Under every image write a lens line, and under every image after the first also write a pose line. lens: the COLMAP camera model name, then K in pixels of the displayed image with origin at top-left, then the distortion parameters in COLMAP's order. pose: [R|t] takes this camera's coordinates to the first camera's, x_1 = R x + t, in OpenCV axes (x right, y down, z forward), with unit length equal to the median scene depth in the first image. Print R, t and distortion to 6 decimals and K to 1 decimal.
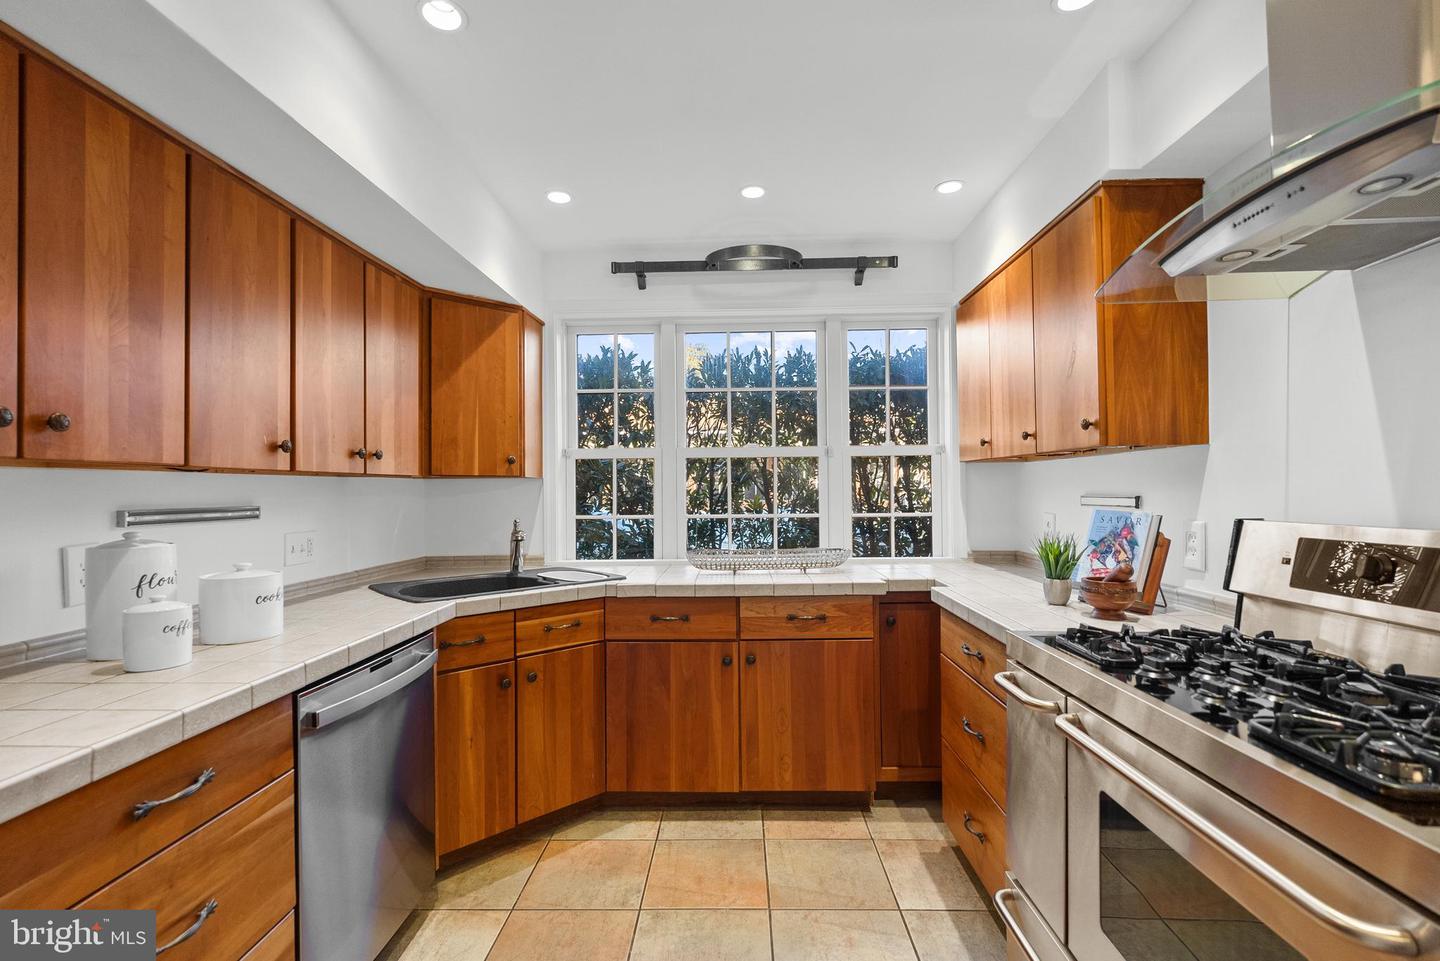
lens RADIAL K [[648.1, 0, 723.2], [0, 648.1, 469.4], [0, 0, 1]] dist [-0.009852, 0.000985]
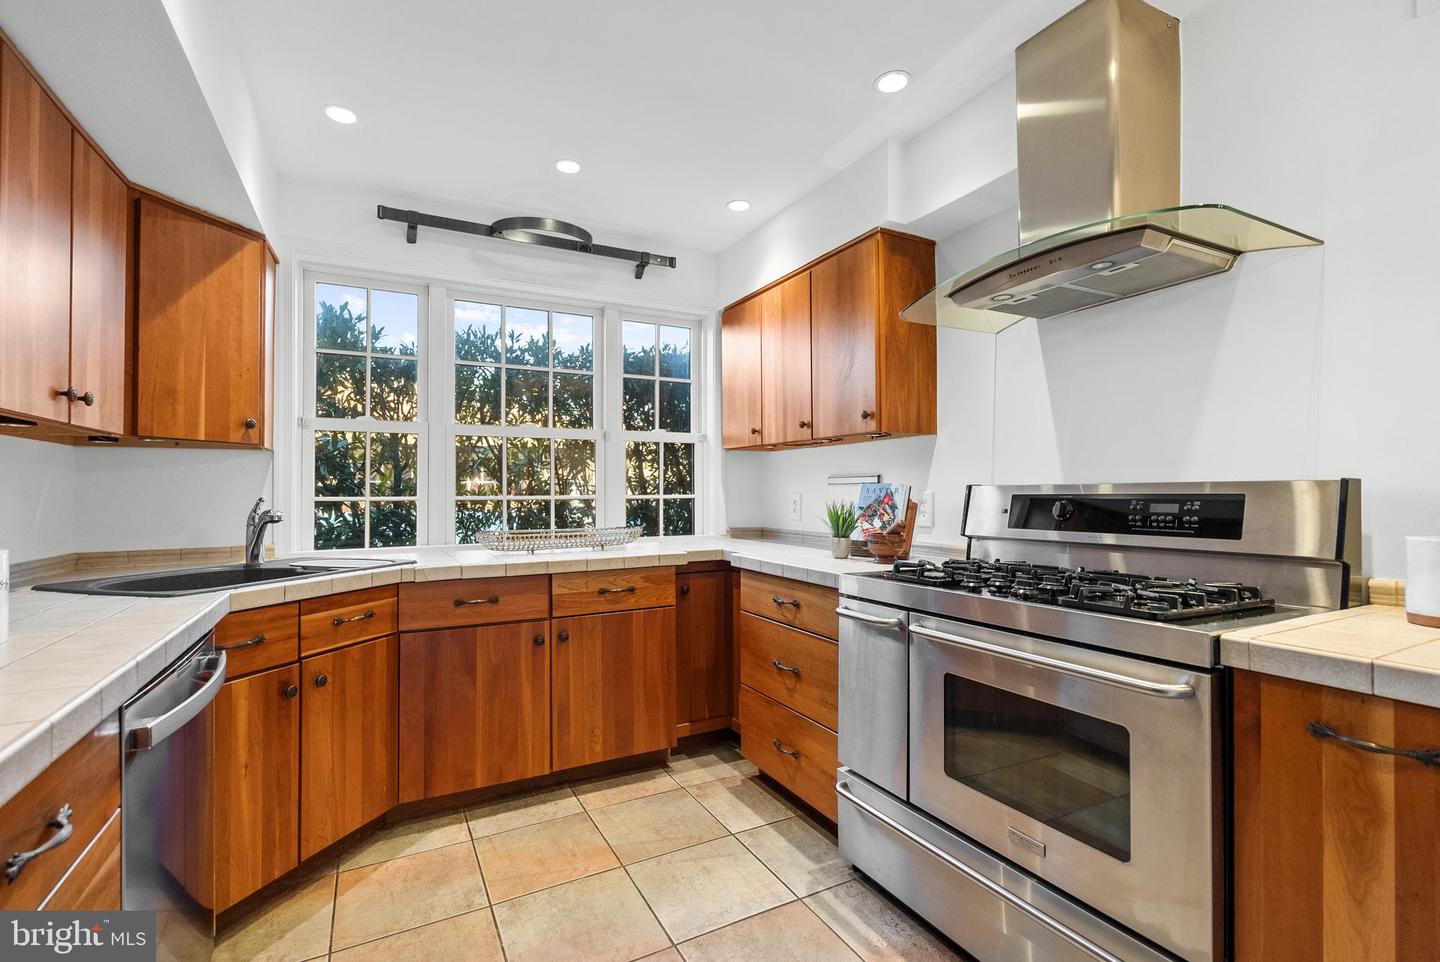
lens RADIAL K [[648.1, 0, 723.2], [0, 648.1, 469.9], [0, 0, 1]] dist [-0.009852, 0.000985]
pose [[0.868092, 0.021884, 0.495921, -0.243134], [-0.020020, 0.999758, -0.009073, 0.043483], [-0.495999, -0.002052, 0.868320, 0.021562]]
